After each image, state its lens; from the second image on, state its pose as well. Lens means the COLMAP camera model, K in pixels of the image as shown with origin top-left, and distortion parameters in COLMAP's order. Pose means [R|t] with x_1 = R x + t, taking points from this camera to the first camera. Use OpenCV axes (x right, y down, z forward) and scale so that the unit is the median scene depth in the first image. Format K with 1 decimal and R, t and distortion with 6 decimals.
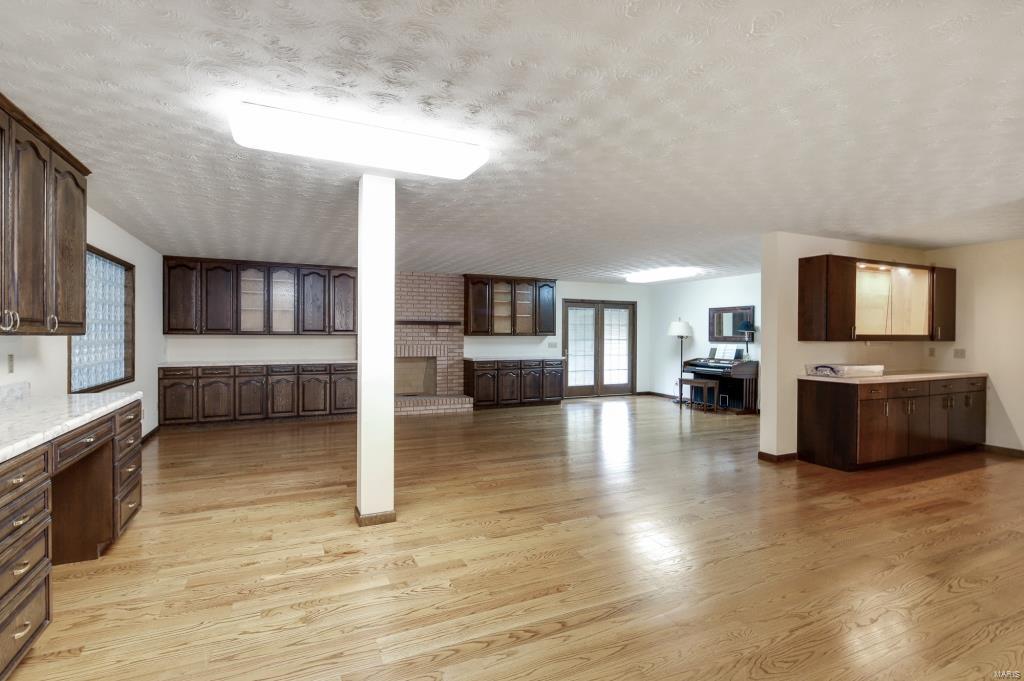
lens RADIAL K [[502.0, 0, 507.1], [0, 502.0, 340.3], [0, 0, 1]] dist [0.007993, -0.003535]
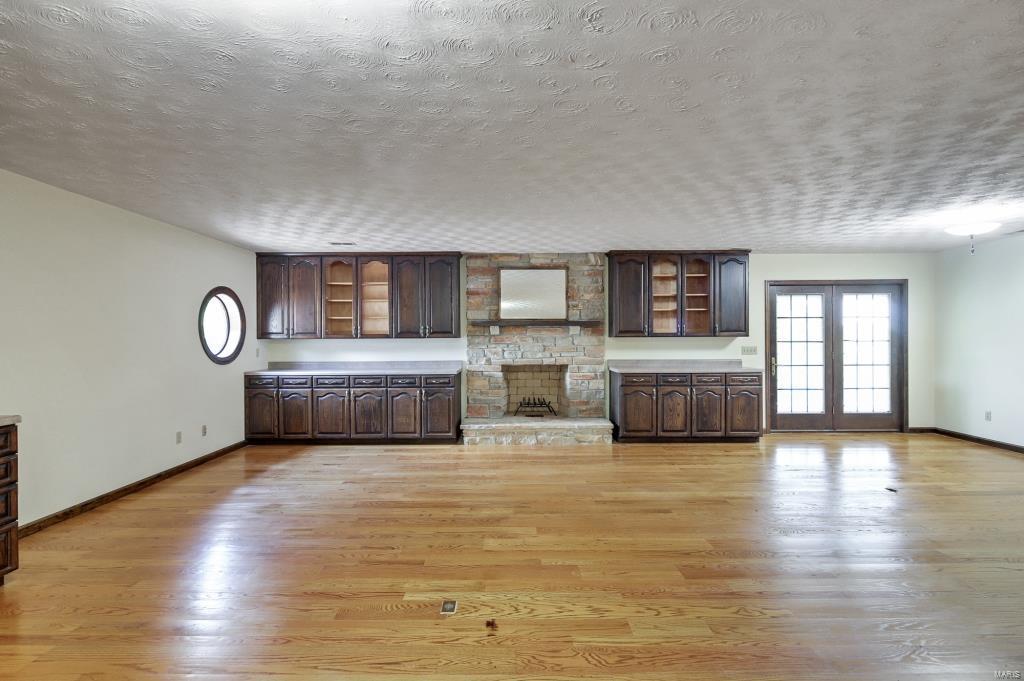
lens RADIAL K [[502.0, 0, 513.5], [0, 502.0, 335.0], [0, 0, 1]] dist [0.007993, -0.003535]
pose [[0.907029, -0.009966, -0.420949, 0.098606], [0.003007, 0.999848, -0.017192, -0.000803], [0.421056, 0.014328, 0.906921, 0.290014]]
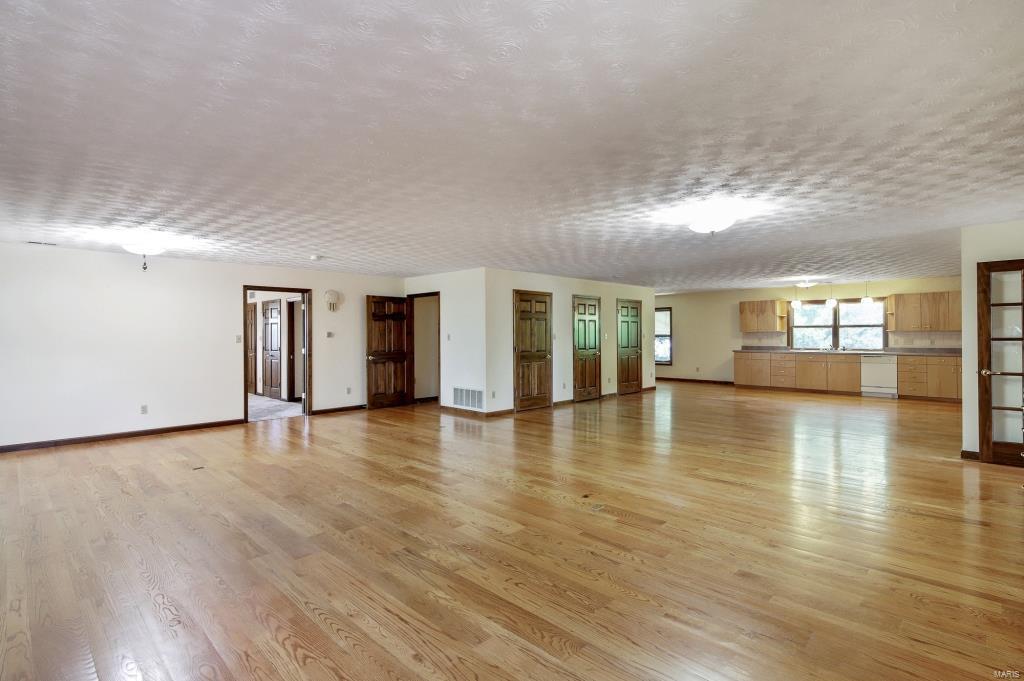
lens RADIAL K [[502.0, 0, 498.0], [0, 502.0, 330.6], [0, 0, 1]] dist [0.007993, -0.003535]
pose [[-0.330010, 0.004542, 0.943967, -0.427588], [0.015995, 0.999872, 0.000781, -0.010946], [-0.943842, 0.015357, -0.330040, 0.744573]]
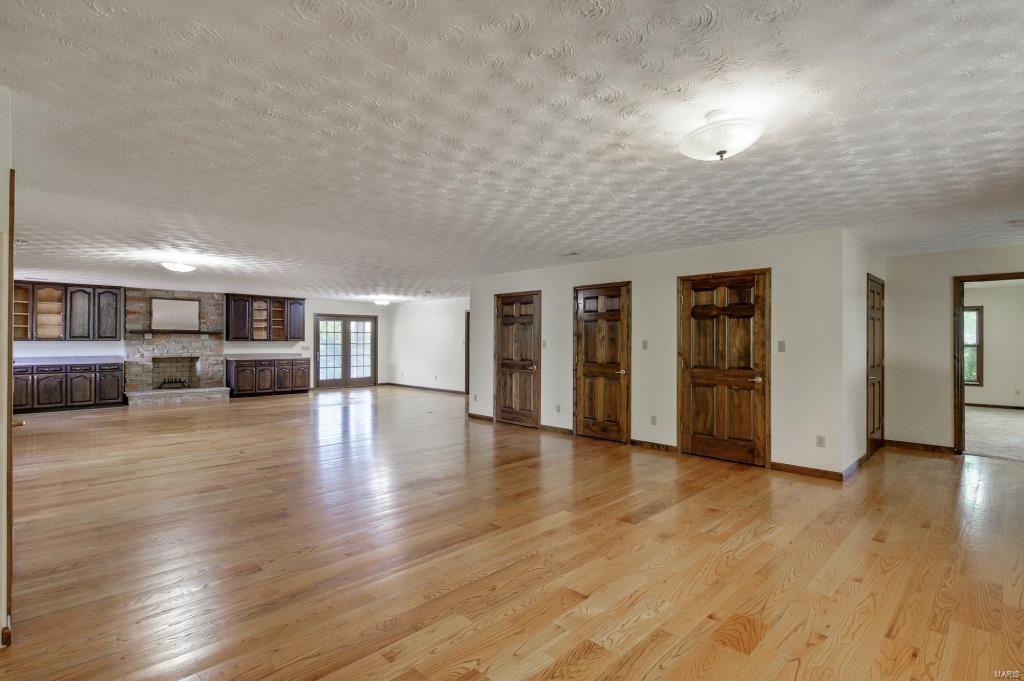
lens RADIAL K [[502.0, 0, 506.3], [0, 502.0, 339.9], [0, 0, 1]] dist [0.007993, -0.003535]
pose [[0.942844, -0.000333, 0.333234, 0.165333], [0.004805, 0.999909, -0.012596, 0.007429], [-0.333199, 0.013477, 0.942760, -0.454783]]
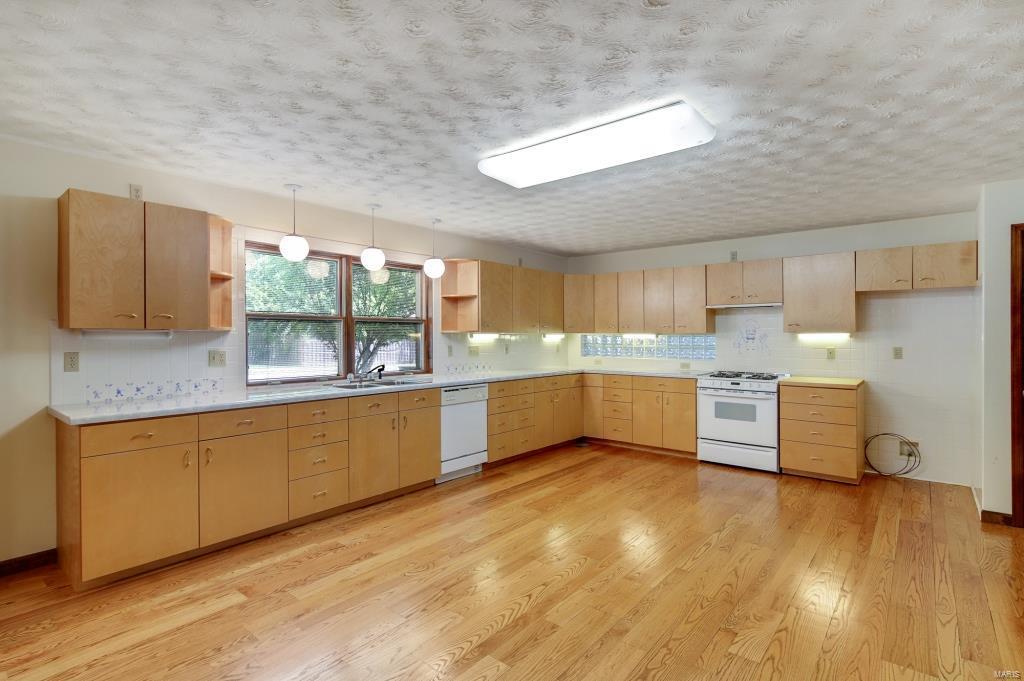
lens RADIAL K [[502.0, 0, 514.0], [0, 502.0, 341.8], [0, 0, 1]] dist [0.007993, -0.003535]
pose [[-0.898367, 0.001637, -0.439242, 0.529633], [-0.007767, 0.999777, 0.019614, 0.001595], [0.439176, 0.021032, -0.898155, 0.054009]]
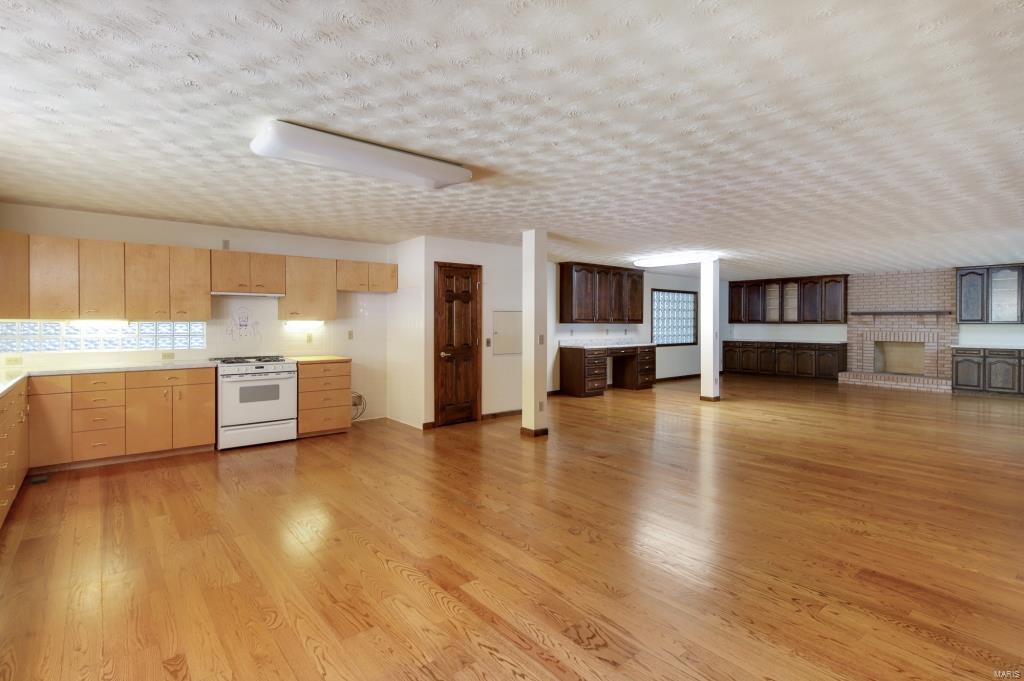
lens RADIAL K [[502.0, 0, 510.3], [0, 502.0, 329.7], [0, 0, 1]] dist [0.007993, -0.003535]
pose [[0.261125, 0.009966, -0.965254, 0.722249], [-0.010480, 0.999917, 0.007488, 0.004576], [0.965248, 0.008161, 0.261208, -0.211744]]
